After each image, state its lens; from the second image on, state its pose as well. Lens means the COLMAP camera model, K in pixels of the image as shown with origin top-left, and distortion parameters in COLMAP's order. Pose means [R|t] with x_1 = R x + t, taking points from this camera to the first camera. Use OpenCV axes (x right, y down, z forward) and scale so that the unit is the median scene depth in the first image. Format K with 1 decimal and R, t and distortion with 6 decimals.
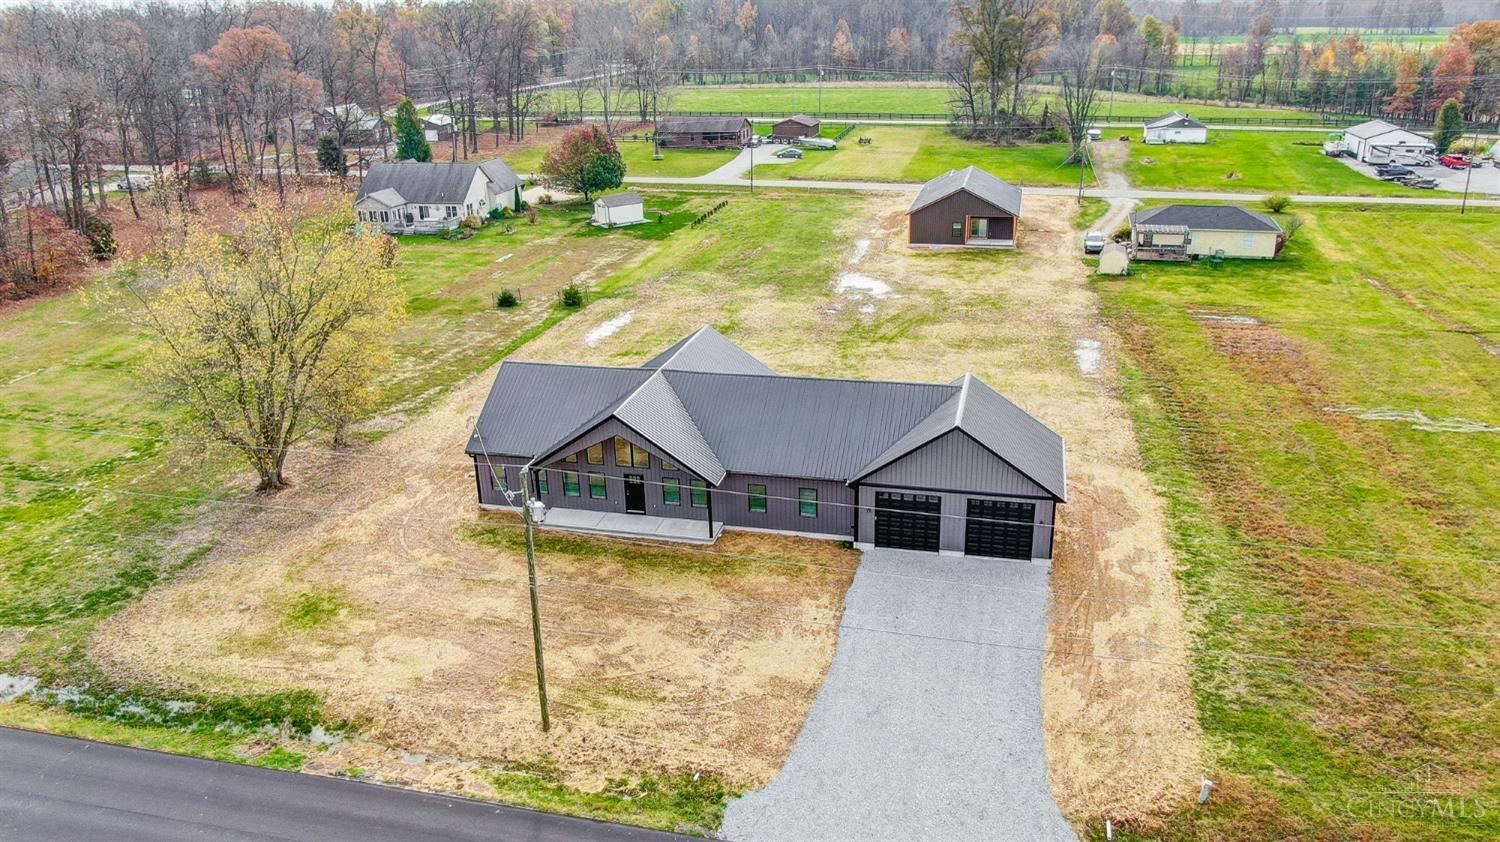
lens RADIAL K [[1100.6, 0, 750.0], [0, 1100.6, 421.0], [0, 0, 1]] dist [-0.016675, 0.008885]
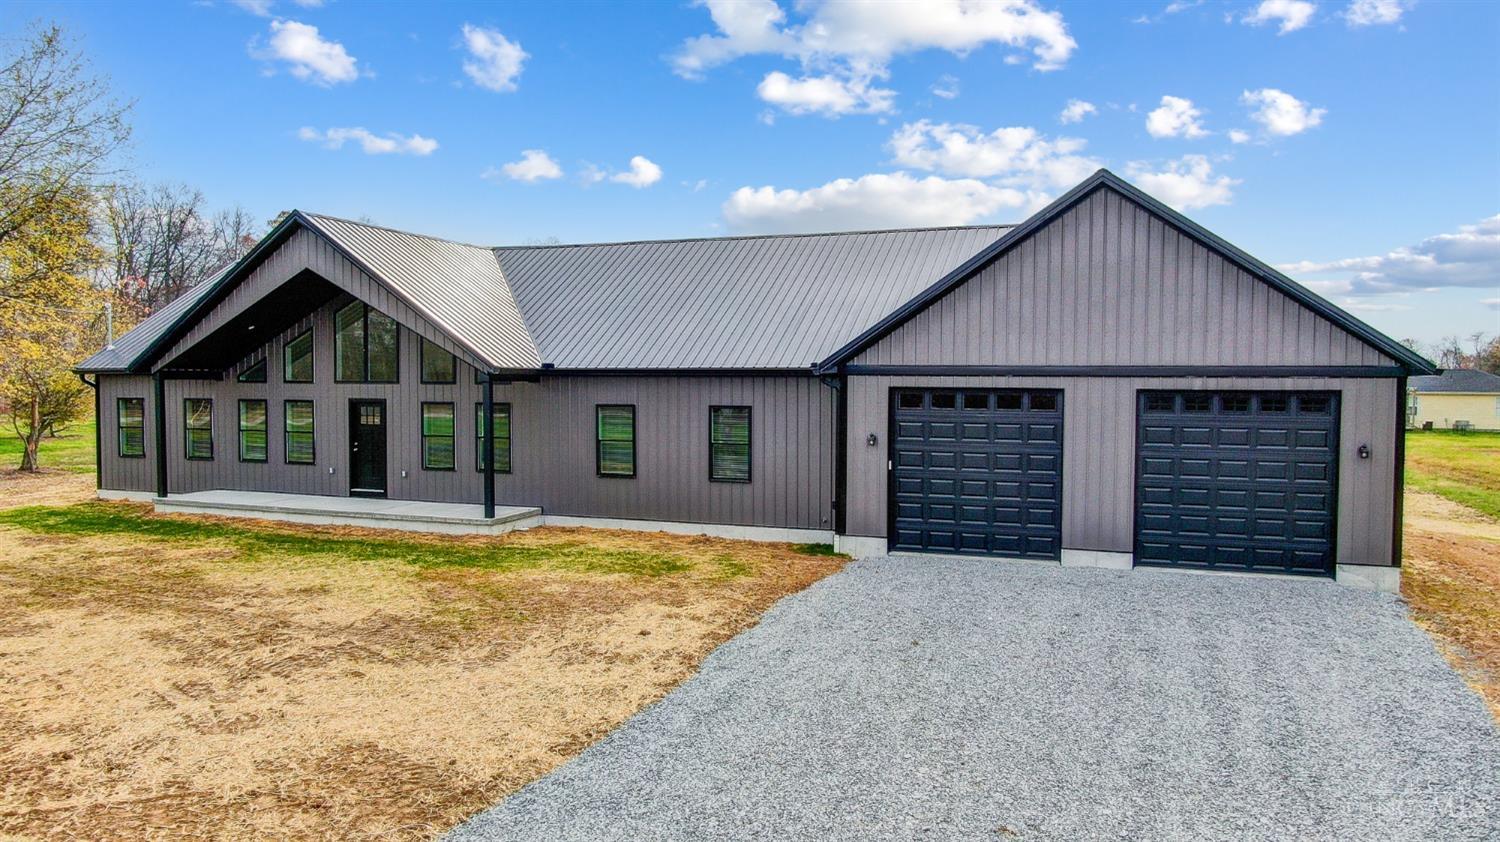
lens RADIAL K [[1100.6, 0, 750.0], [0, 1100.6, 421.0], [0, 0, 1]] dist [-0.016675, 0.008885]
pose [[0.992680, 0.033934, -0.115905, 0.074217], [-0.067374, 0.952096, -0.298285, 0.129217], [0.100230, 0.303911, 0.947413, 0.424333]]
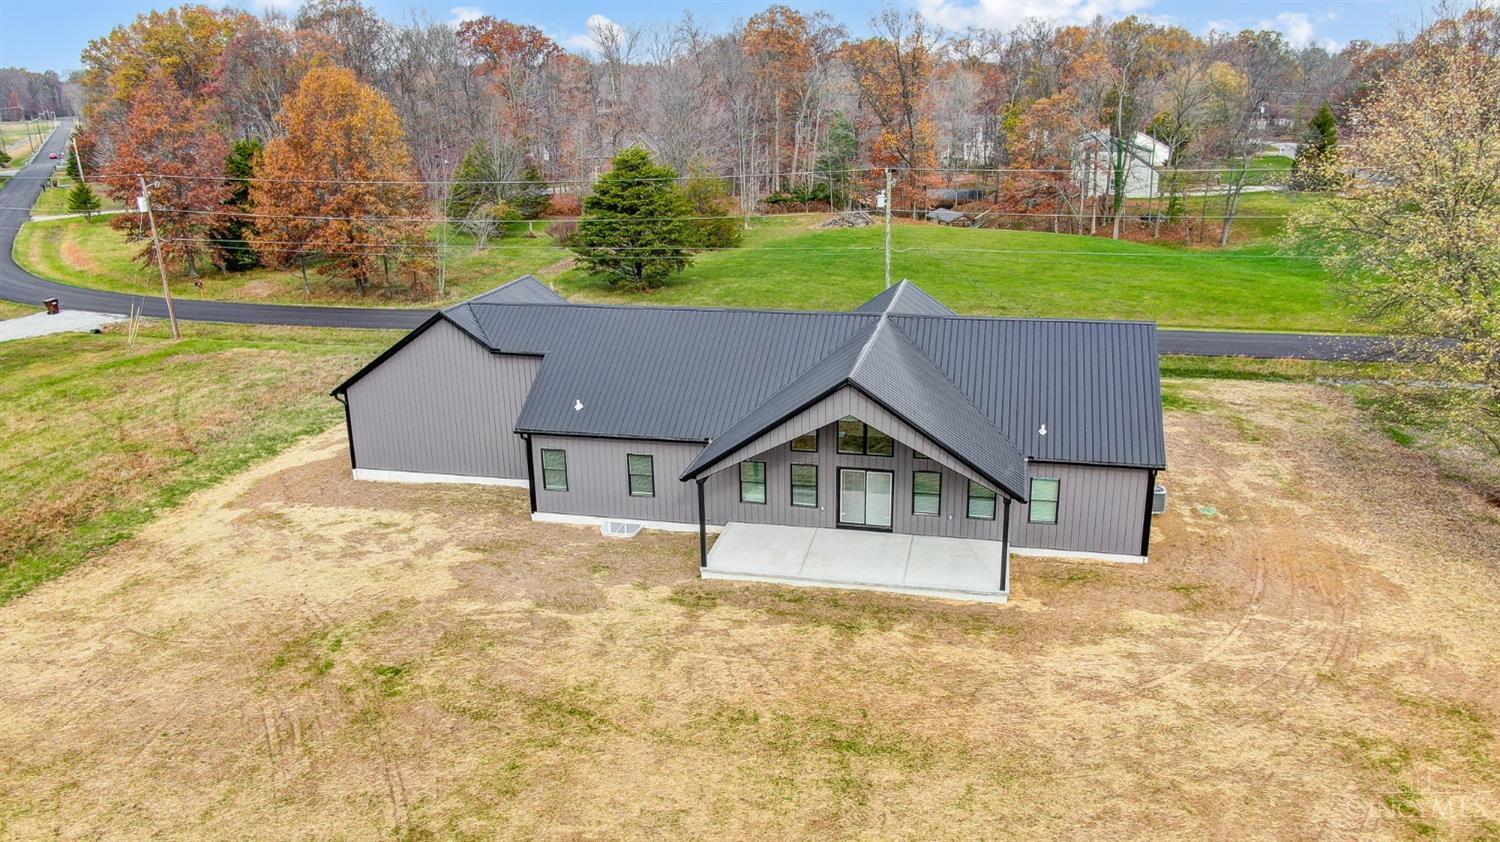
lens RADIAL K [[1100.6, 0, 750.0], [0, 1100.6, 421.0], [0, 0, 1]] dist [-0.016675, 0.008885]
pose [[-0.999123, 0.041515, -0.005440, 0.005197], [0.029219, 0.784391, 0.619578, -0.305104], [0.029989, 0.618876, -0.784916, 1.161131]]
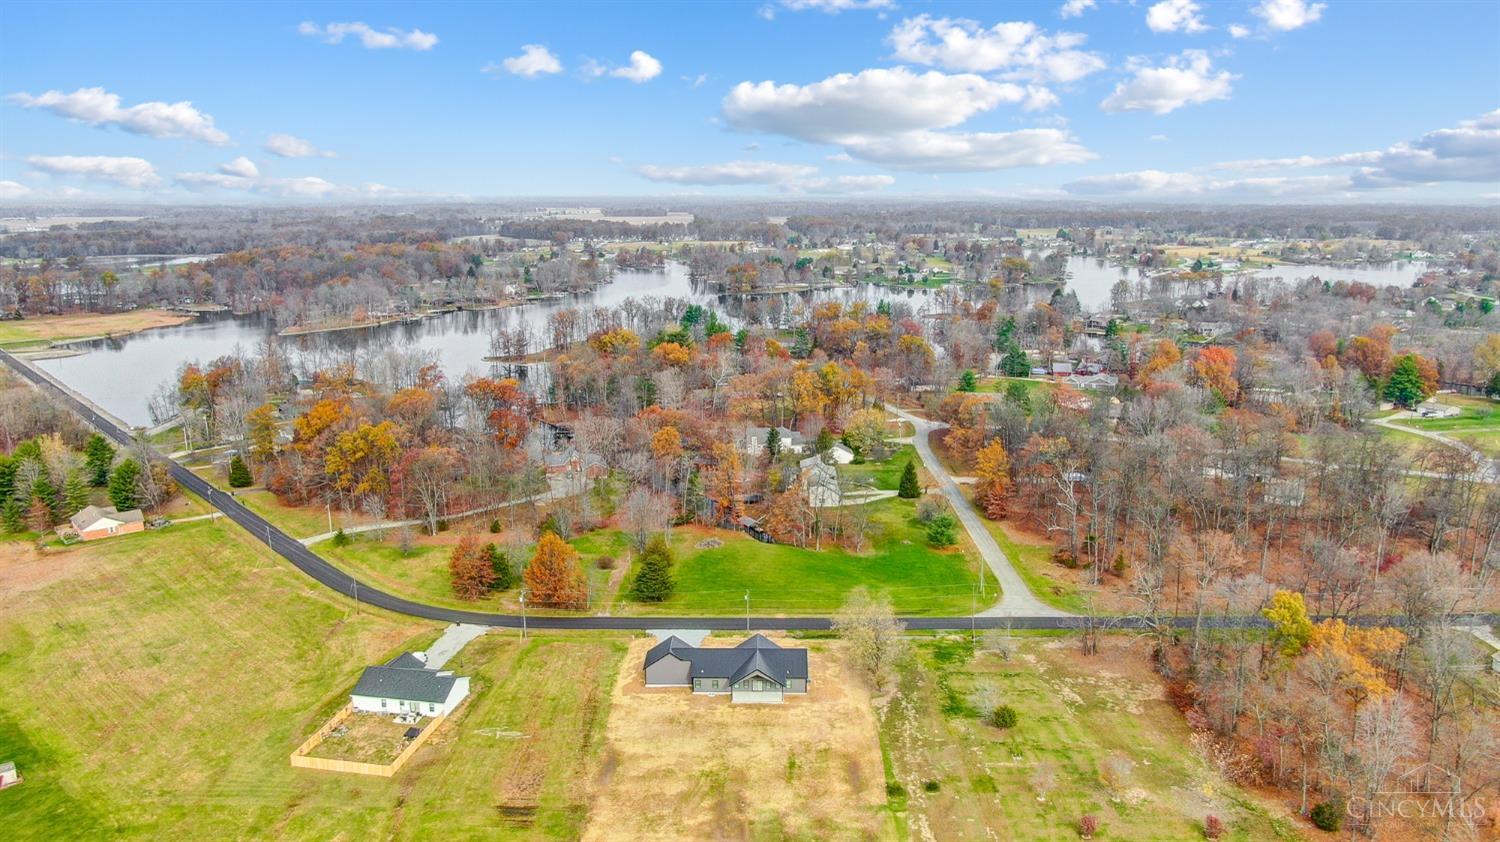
lens RADIAL K [[1100.6, 0, 750.0], [0, 1100.6, 421.0], [0, 0, 1]] dist [-0.016675, 0.008885]
pose [[-0.973631, 0.068585, -0.217575, 0.486827], [-0.063196, 0.835326, 0.546111, -1.901284], [0.219201, 0.545460, -0.808965, 2.548868]]
